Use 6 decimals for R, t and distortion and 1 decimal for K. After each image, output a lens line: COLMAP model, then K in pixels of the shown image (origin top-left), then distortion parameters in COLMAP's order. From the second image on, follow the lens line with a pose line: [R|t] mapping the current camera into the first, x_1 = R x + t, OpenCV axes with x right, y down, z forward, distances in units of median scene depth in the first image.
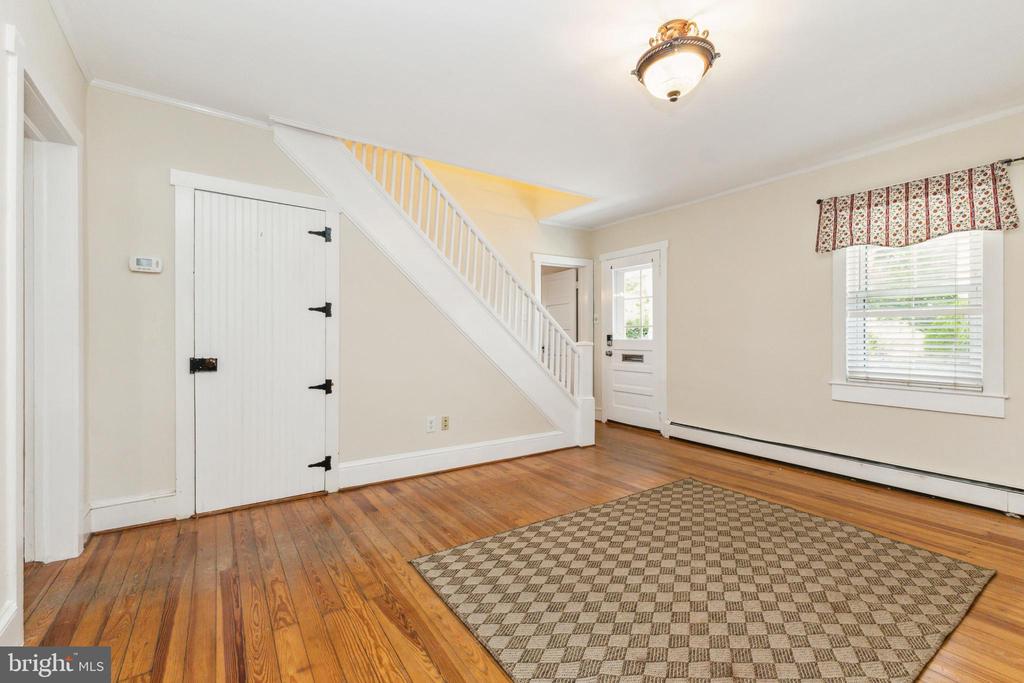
lens RADIAL K [[445.6, 0, 506.6], [0, 445.6, 339.4], [0, 0, 1]] dist [0.008142, 0.000134]
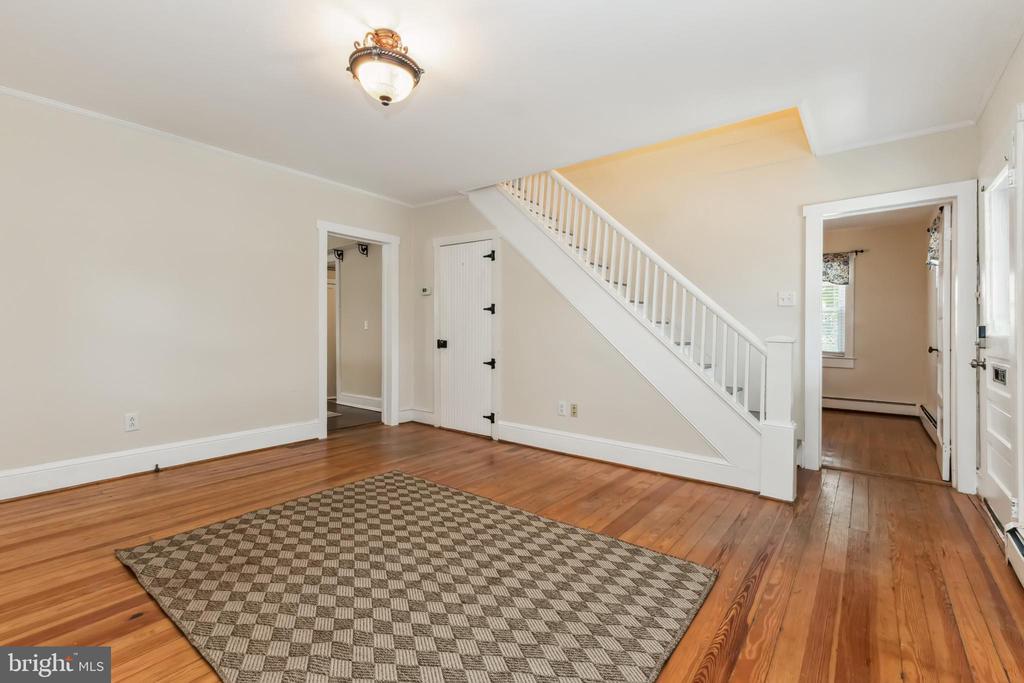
lens RADIAL K [[445.6, 0, 506.2], [0, 445.6, 334.4], [0, 0, 1]] dist [0.008142, 0.000134]
pose [[0.309967, 0.011027, -0.950683, 1.003344], [-0.012000, 0.999898, 0.007686, 0.002644], [0.950671, 0.009026, 0.310068, 0.640239]]
